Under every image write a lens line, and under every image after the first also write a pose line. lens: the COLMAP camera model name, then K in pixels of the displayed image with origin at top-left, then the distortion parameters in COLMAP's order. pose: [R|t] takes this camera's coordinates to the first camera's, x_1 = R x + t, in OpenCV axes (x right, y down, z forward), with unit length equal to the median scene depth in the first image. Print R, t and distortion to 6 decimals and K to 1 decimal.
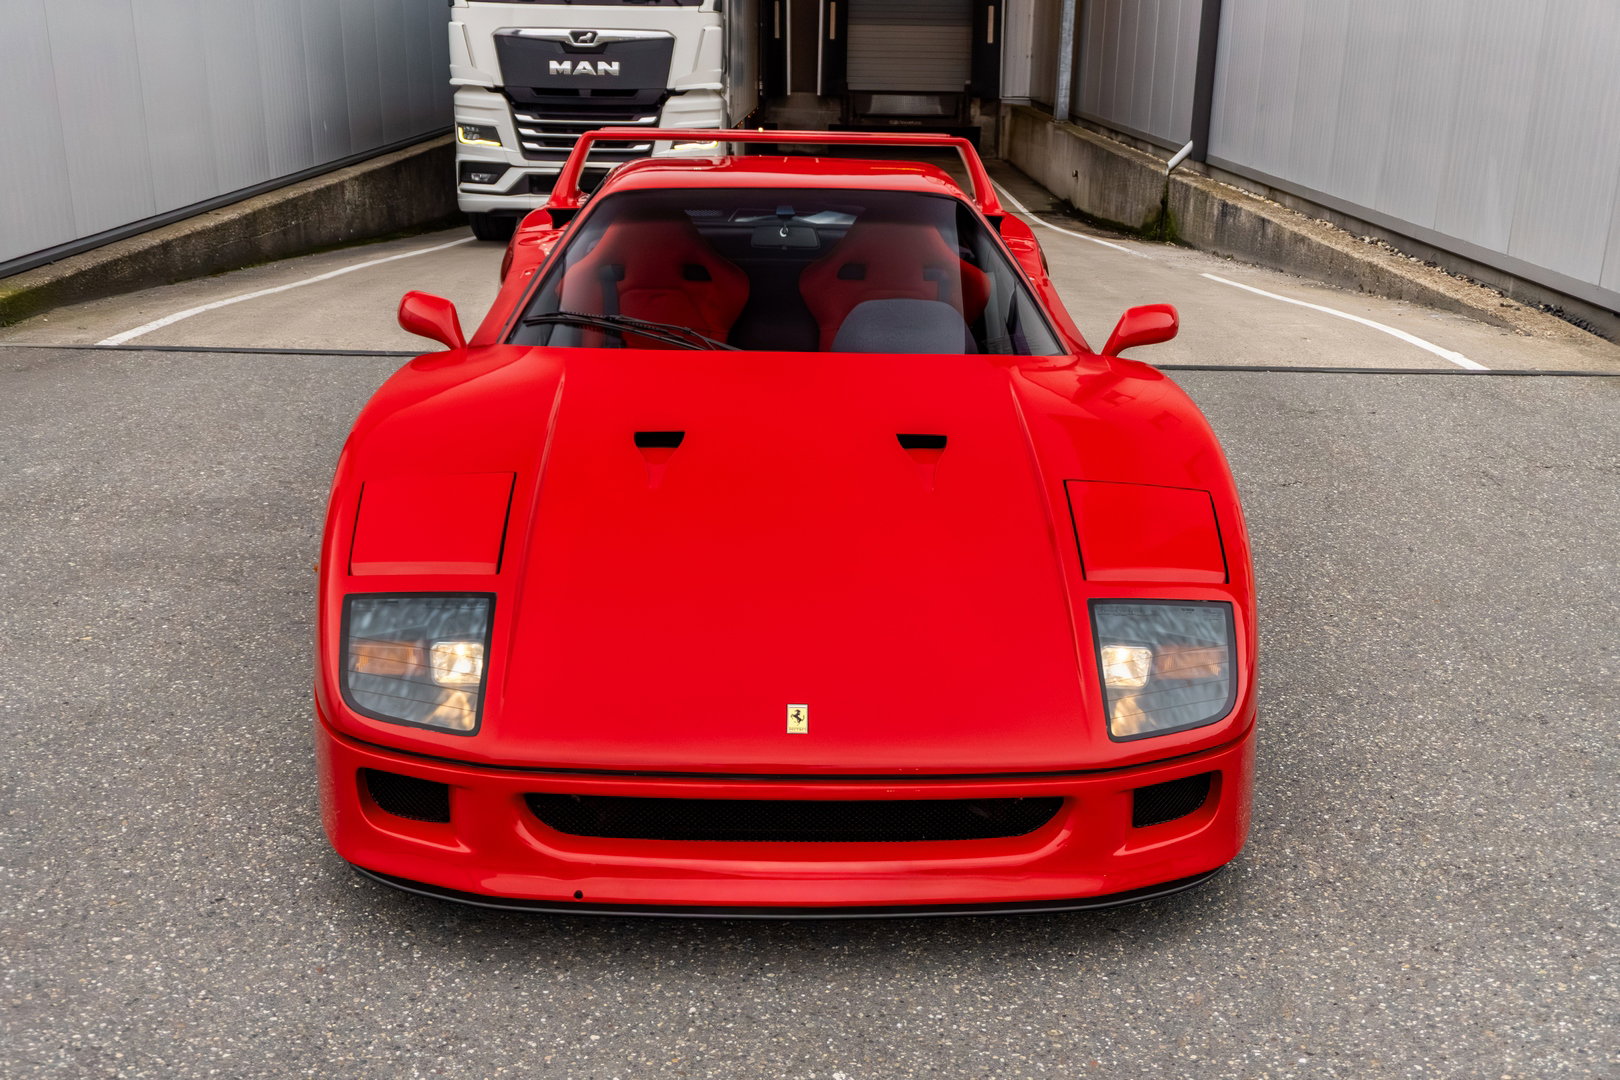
lens RADIAL K [[1509.2, 0, 797.7], [0, 1509.2, 530.1], [0, 0, 1]] dist [-0.007555, 0.000000]
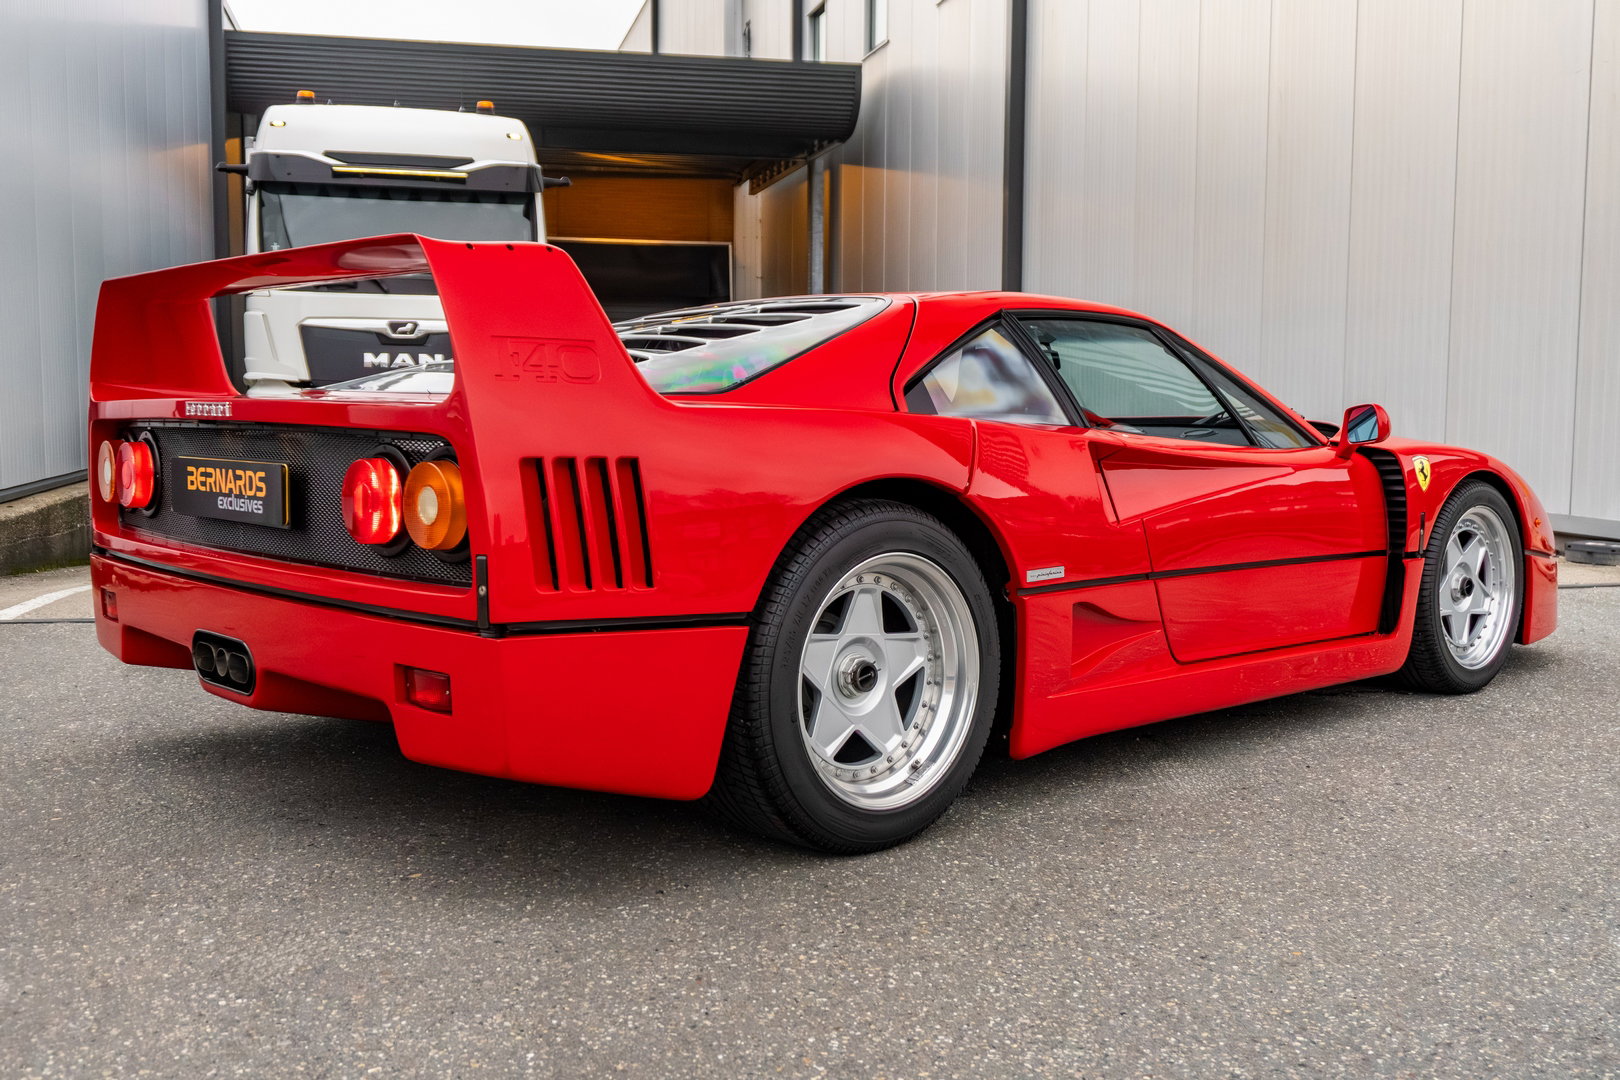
lens RADIAL K [[1589.4, 0, 819.9], [0, 1589.4, 538.8], [0, 0, 1]] dist [-0.004749, 0.000000]
pose [[0.970289, -0.028312, 0.240287, -0.131330], [0.082424, 0.972404, -0.218258, 0.027268], [-0.227476, 0.231579, 0.945847, 0.063347]]
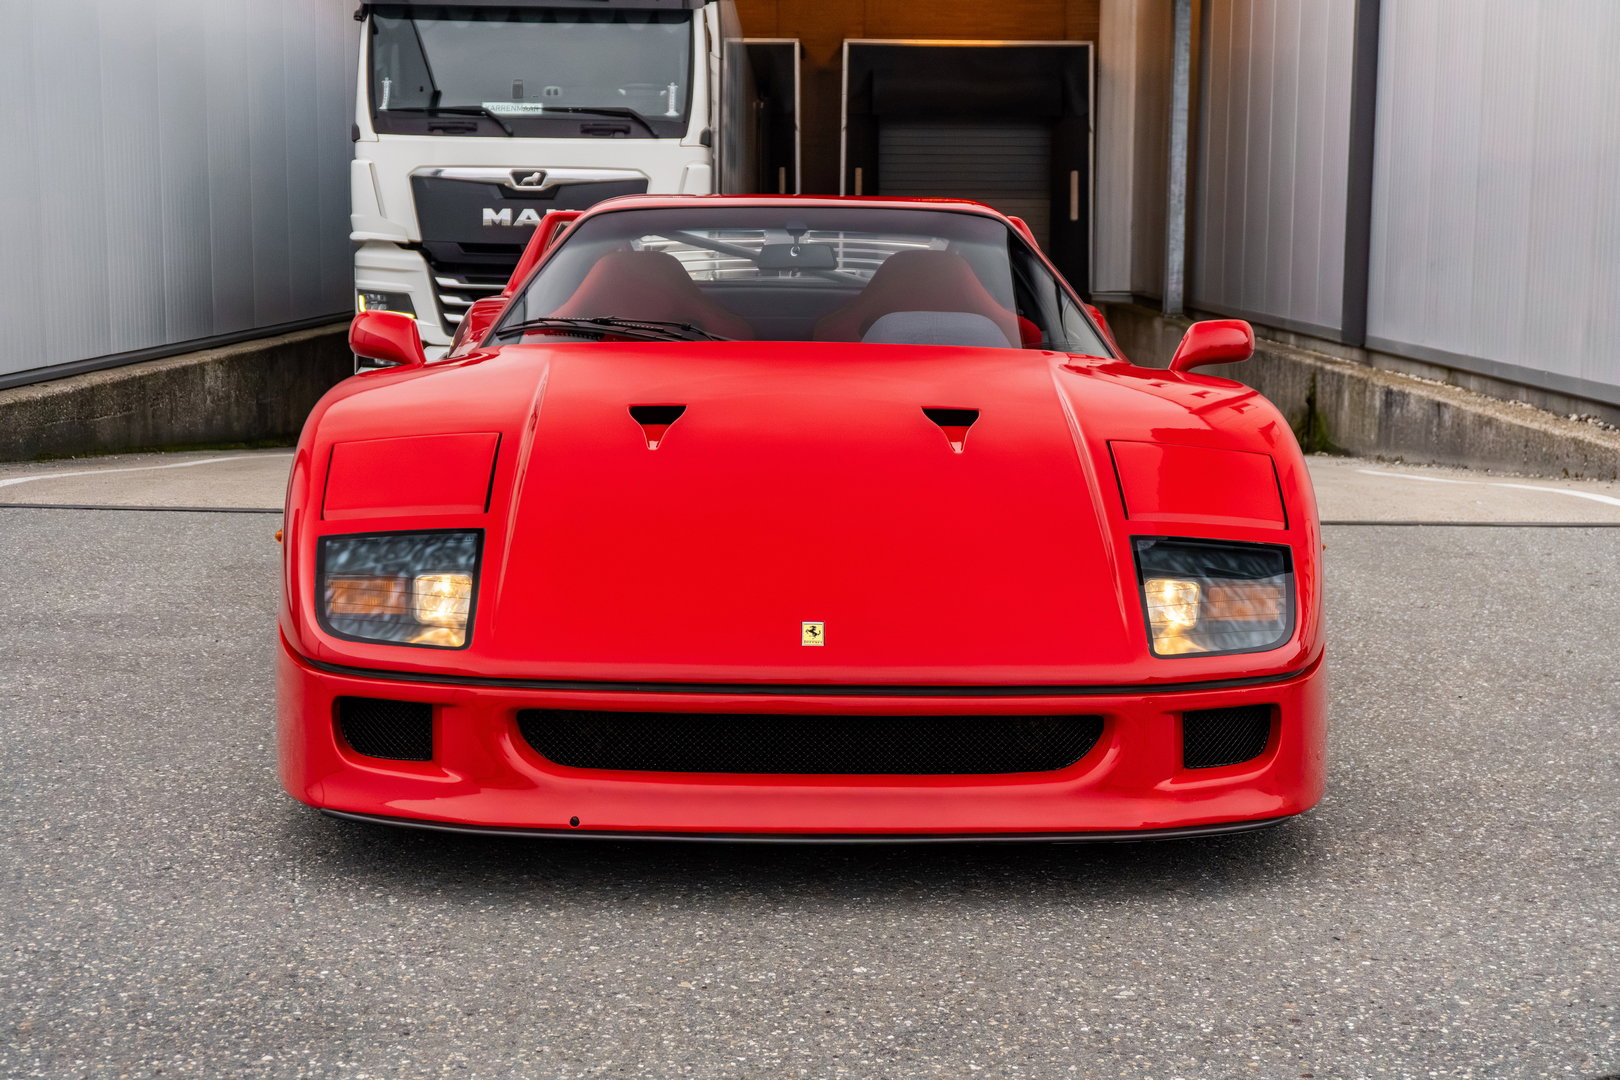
lens RADIAL K [[2223.7, 0, 792.7], [0, 2223.7, 529.2], [0, 0, 1]] dist [0.013723, 0.000000]
pose [[0.999951, -0.004914, -0.008643, -0.000110], [0.003184, 0.981813, -0.189824, 0.059772], [0.009419, 0.189787, 0.981780, -0.065775]]
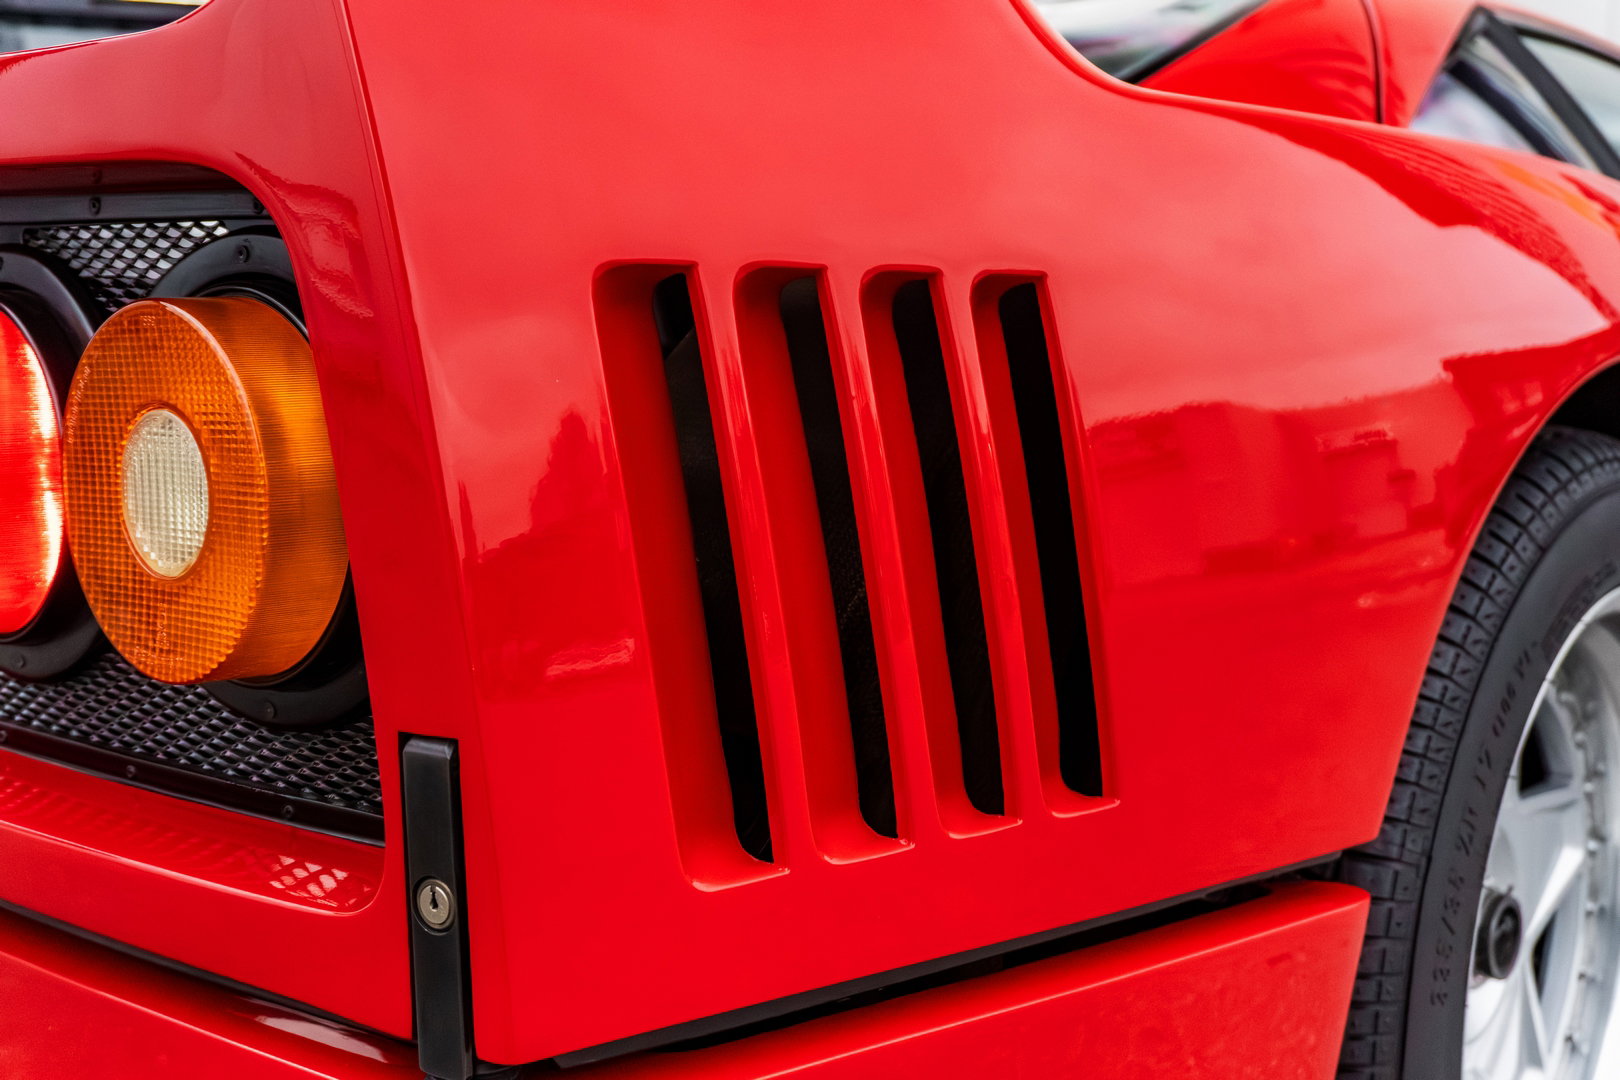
lens RADIAL K [[1756.6, 0, 812.5], [0, 1756.6, 527.5], [0, 0, 1]] dist [-0.004667, 0.000000]
pose [[0.947764, -0.058422, 0.313577, -0.129441], [0.116441, 0.978608, -0.169611, -0.011156], [-0.296960, 0.197264, 0.934292, 0.204045]]
